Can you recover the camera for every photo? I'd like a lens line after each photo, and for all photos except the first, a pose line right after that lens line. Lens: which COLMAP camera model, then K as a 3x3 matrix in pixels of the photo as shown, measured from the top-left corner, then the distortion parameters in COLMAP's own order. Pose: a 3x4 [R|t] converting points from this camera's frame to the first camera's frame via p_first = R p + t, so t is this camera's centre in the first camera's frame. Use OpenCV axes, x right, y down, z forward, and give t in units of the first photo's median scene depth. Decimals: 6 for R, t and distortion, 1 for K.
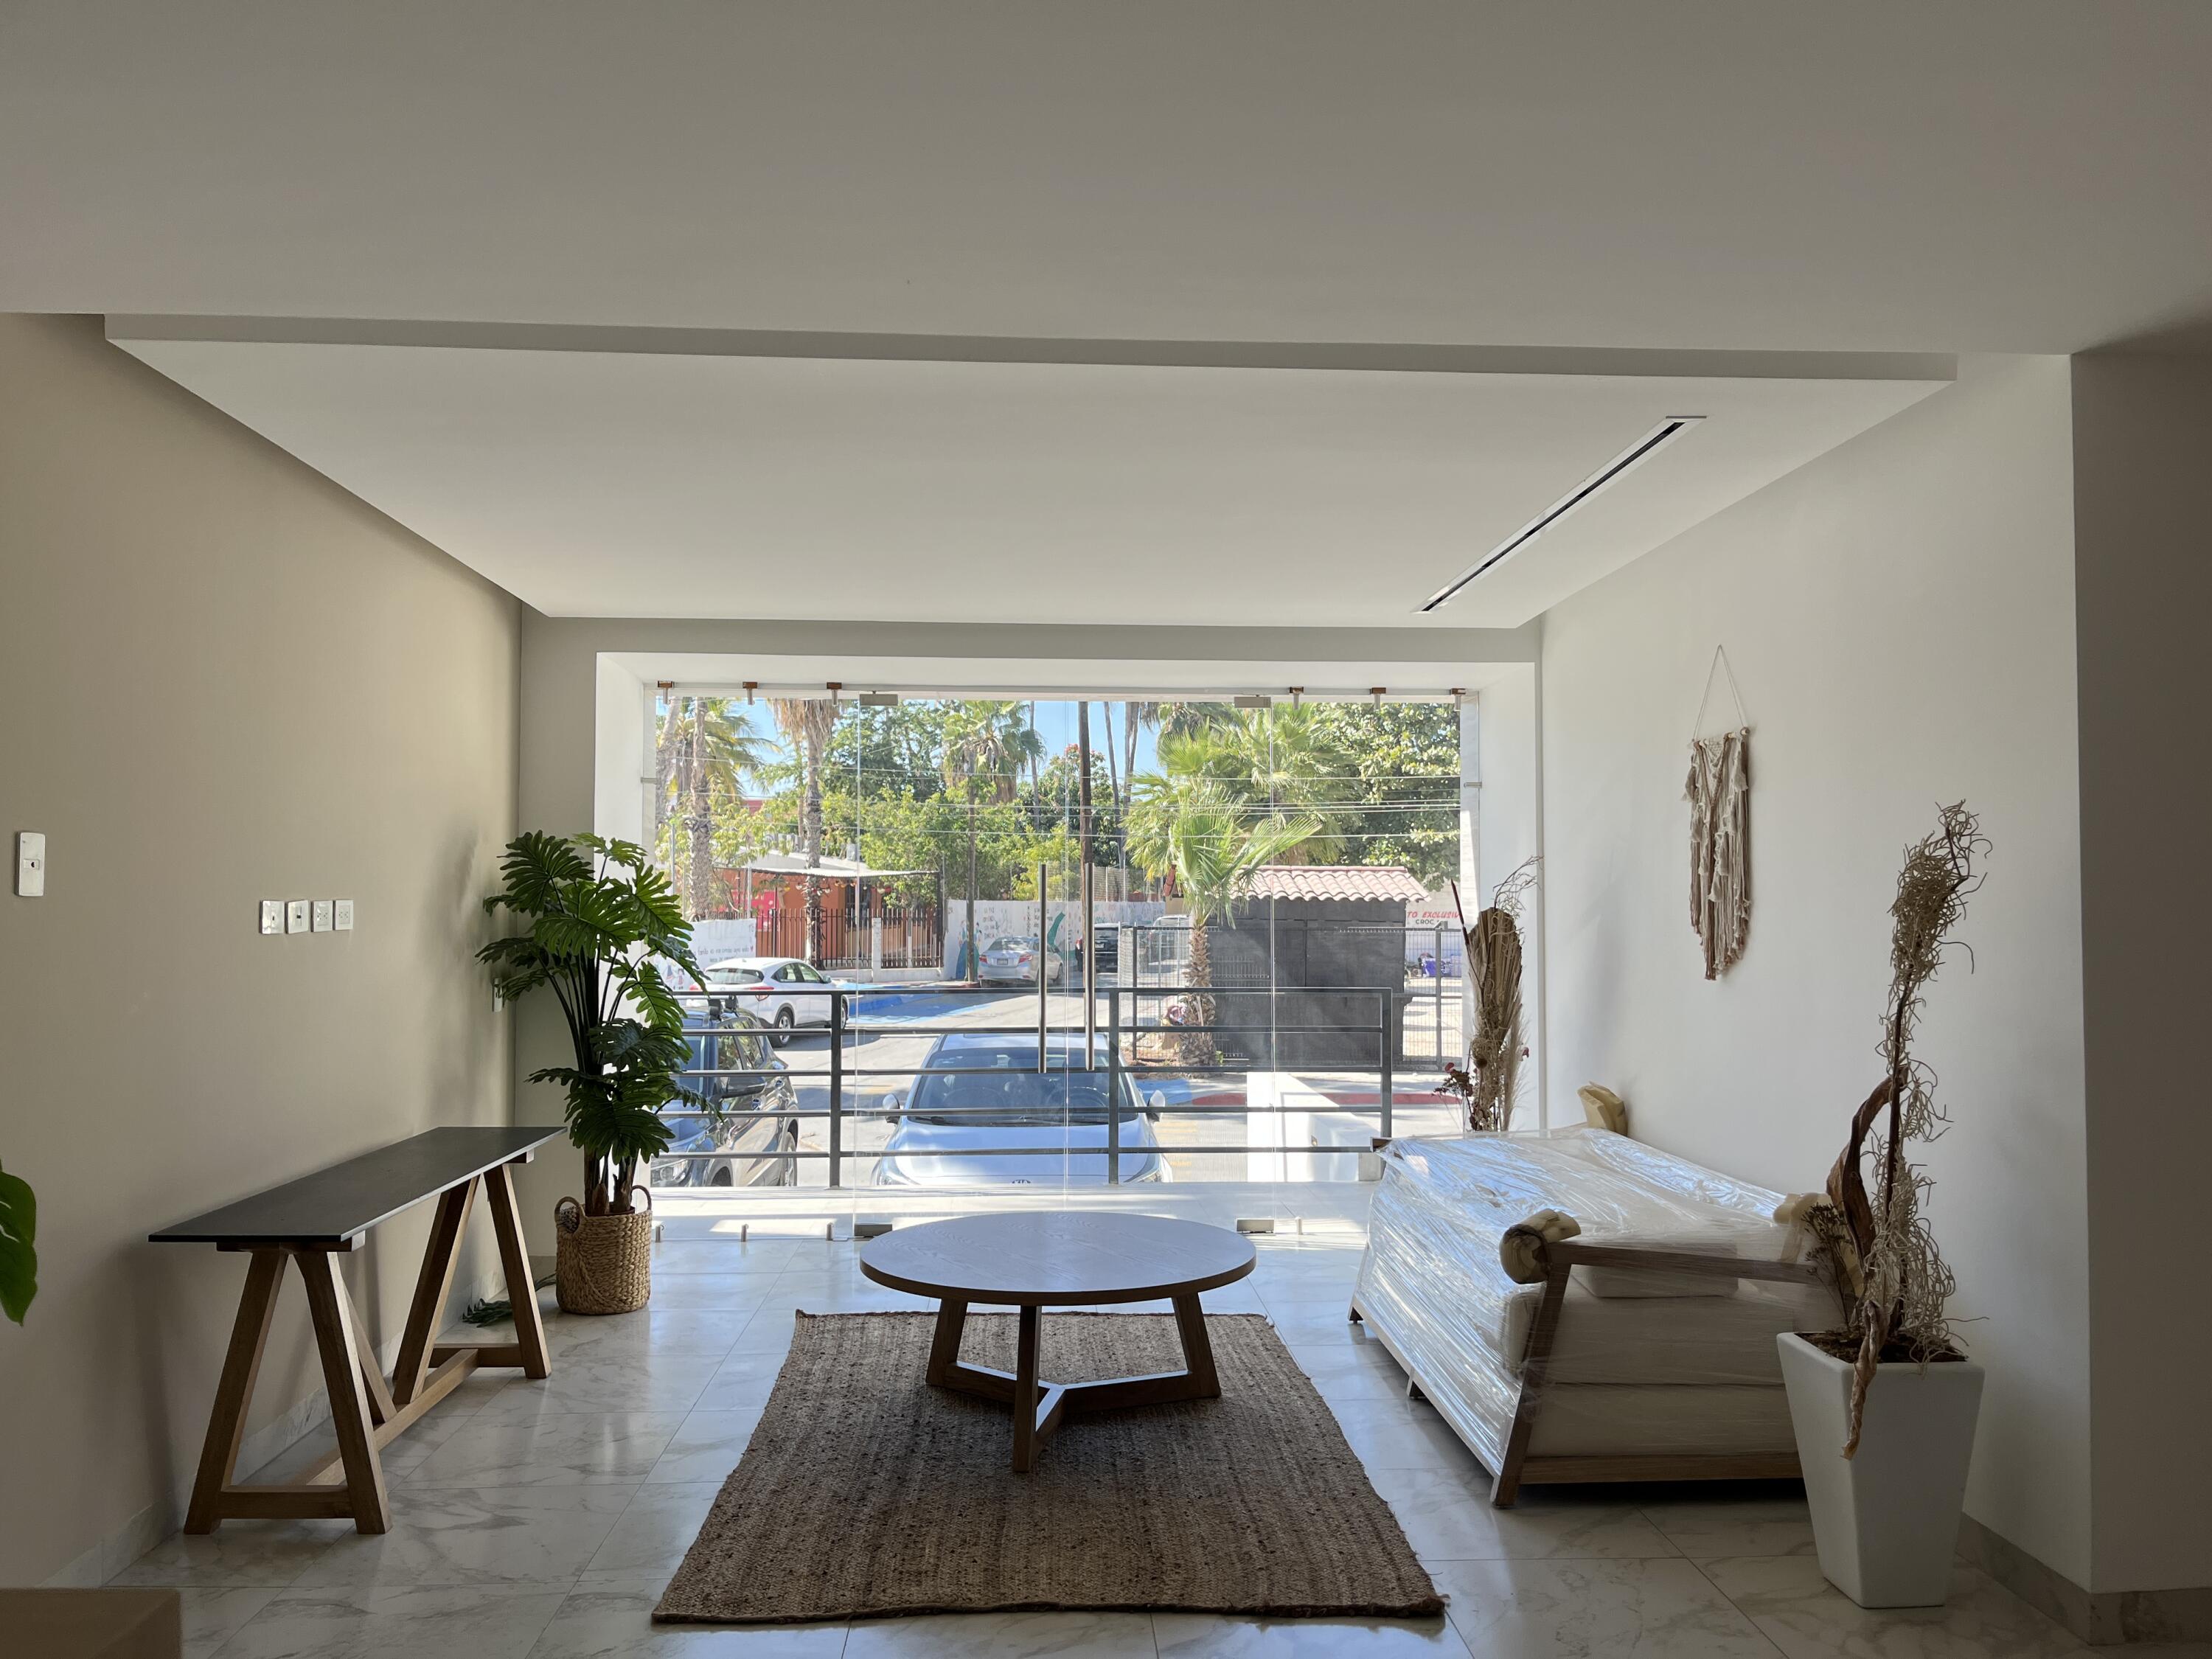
lens RADIAL K [[1691.8, 0, 1115.5], [0, 1691.8, 850.0], [0, 0, 1]] dist [0.055316, -0.072605]
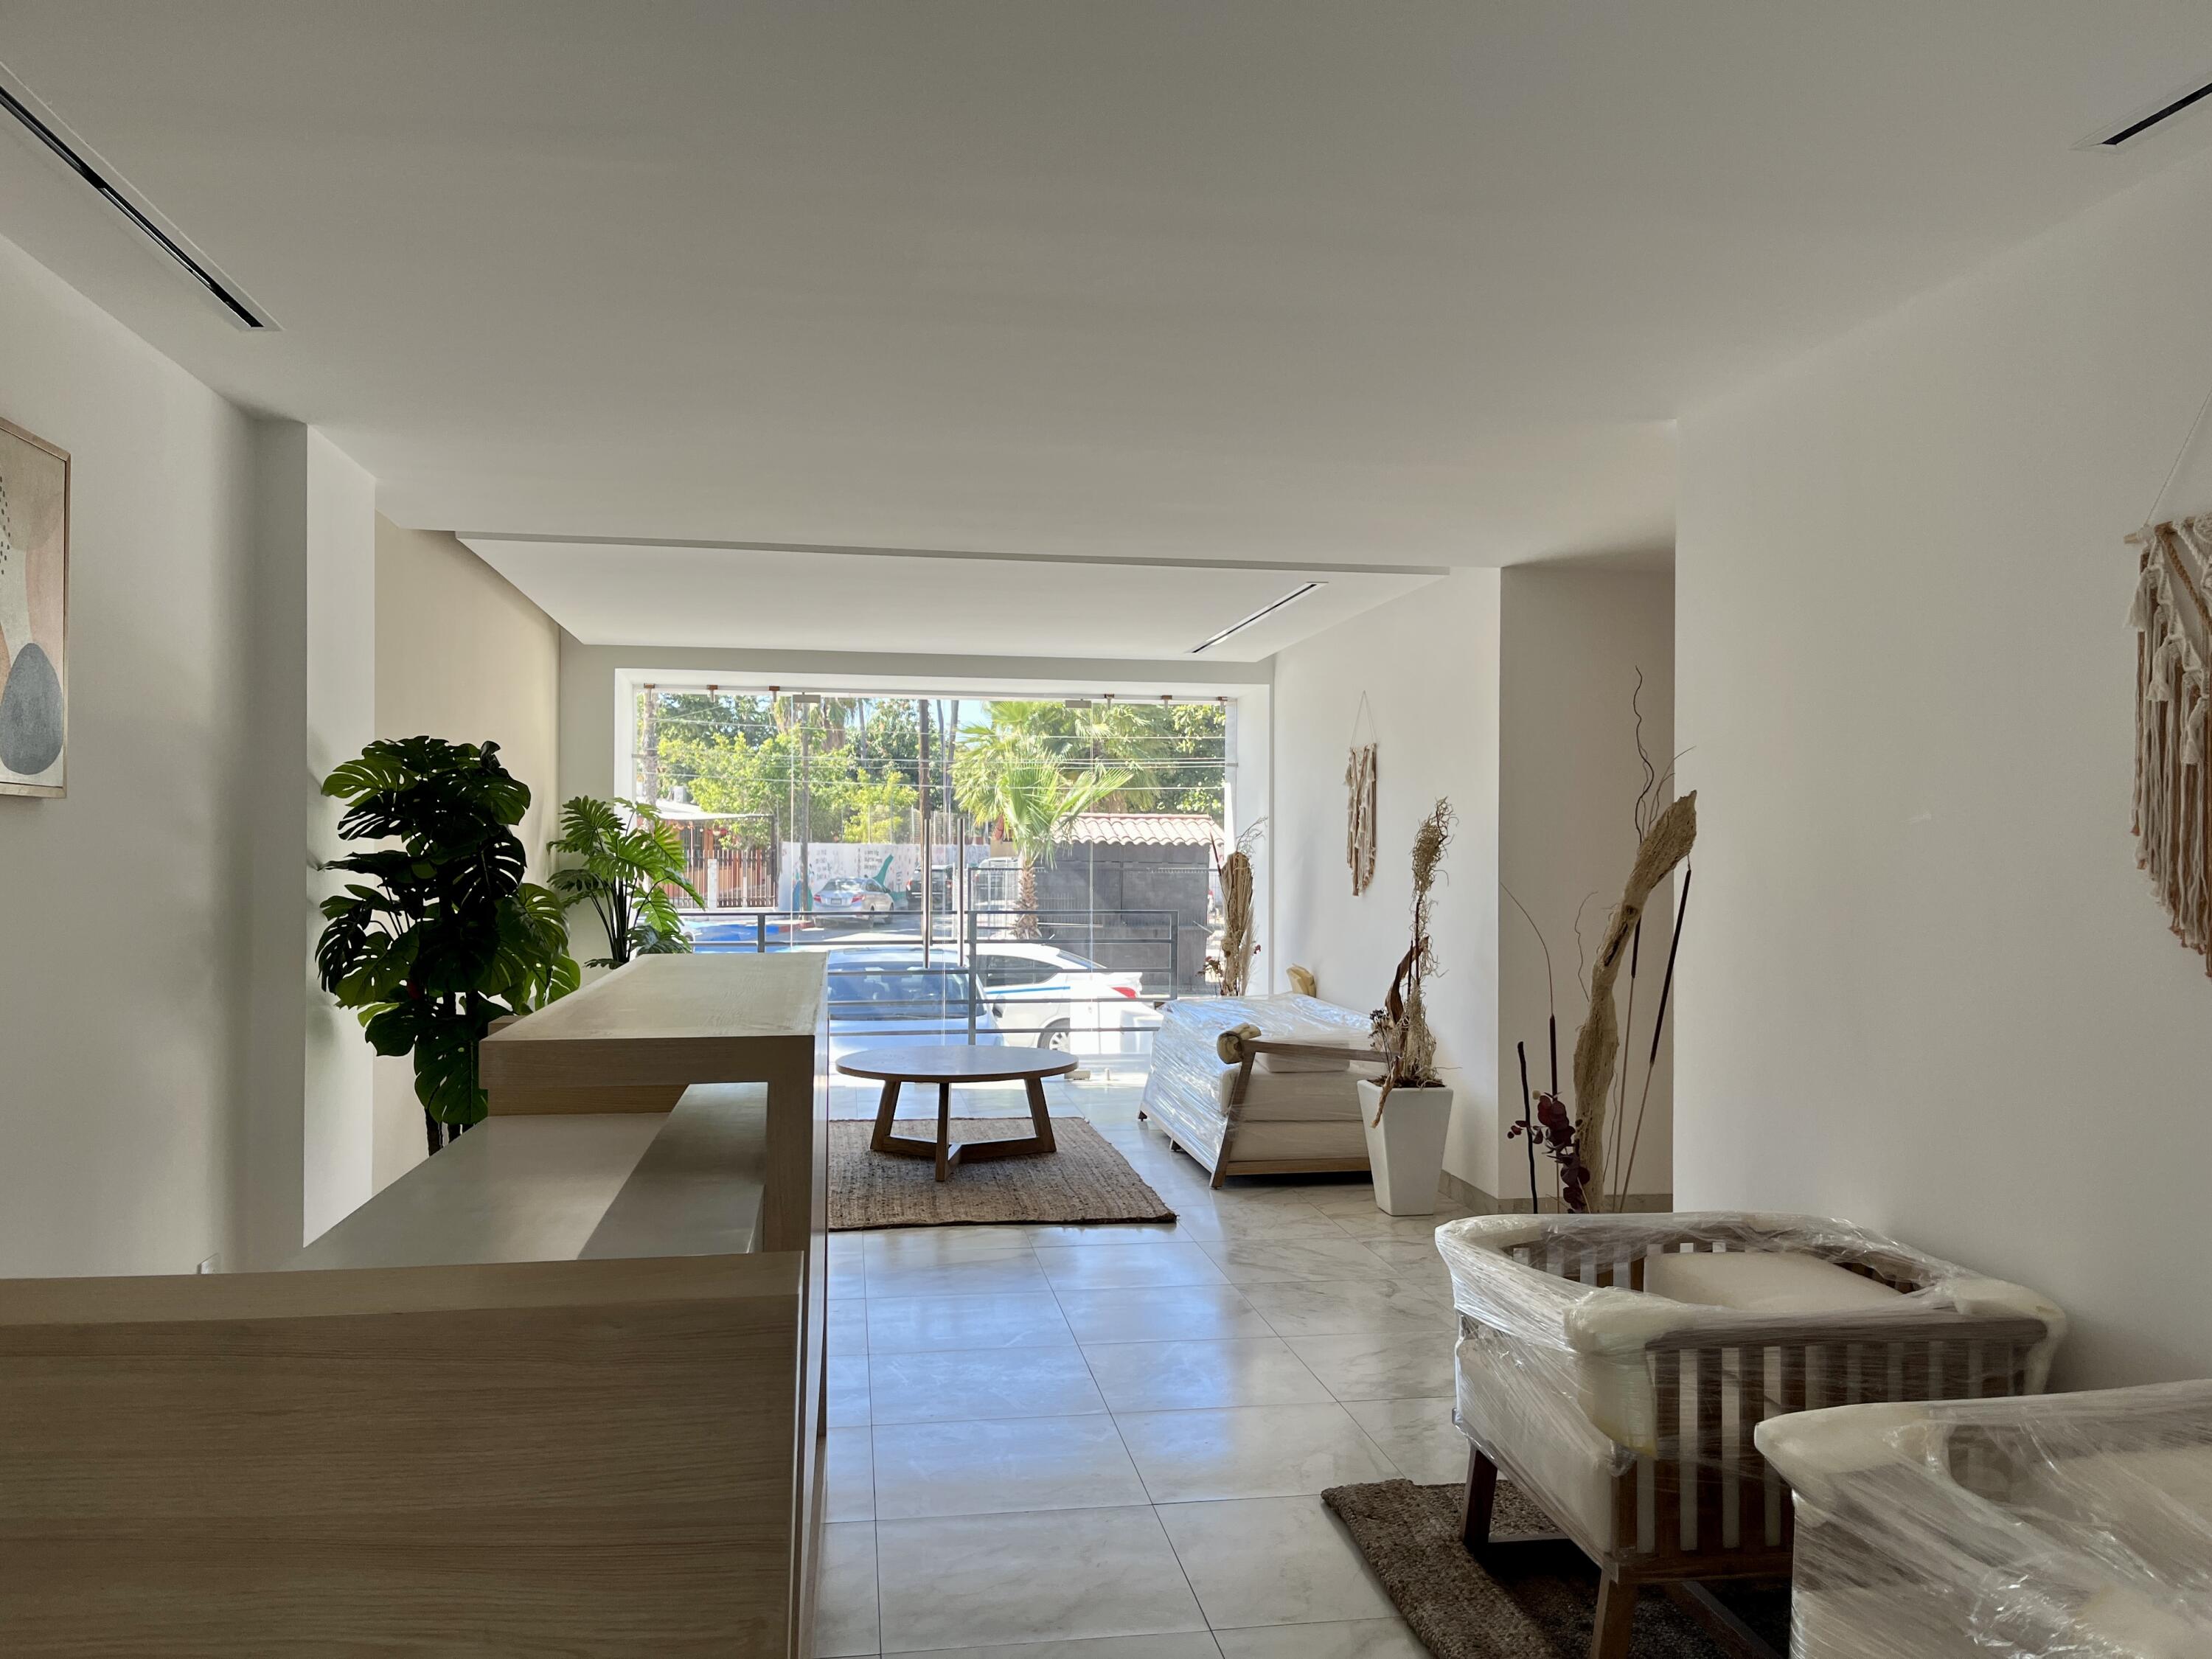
lens RADIAL K [[1691.8, 0, 1115.5], [0, 1691.8, 850.0], [0, 0, 1]] dist [0.055316, -0.072605]
pose [[0.994426, 0.003936, 0.105366, -0.041631], [-0.007491, 0.999415, 0.033357, -0.016320], [-0.105173, -0.033960, 0.993874, -0.470263]]
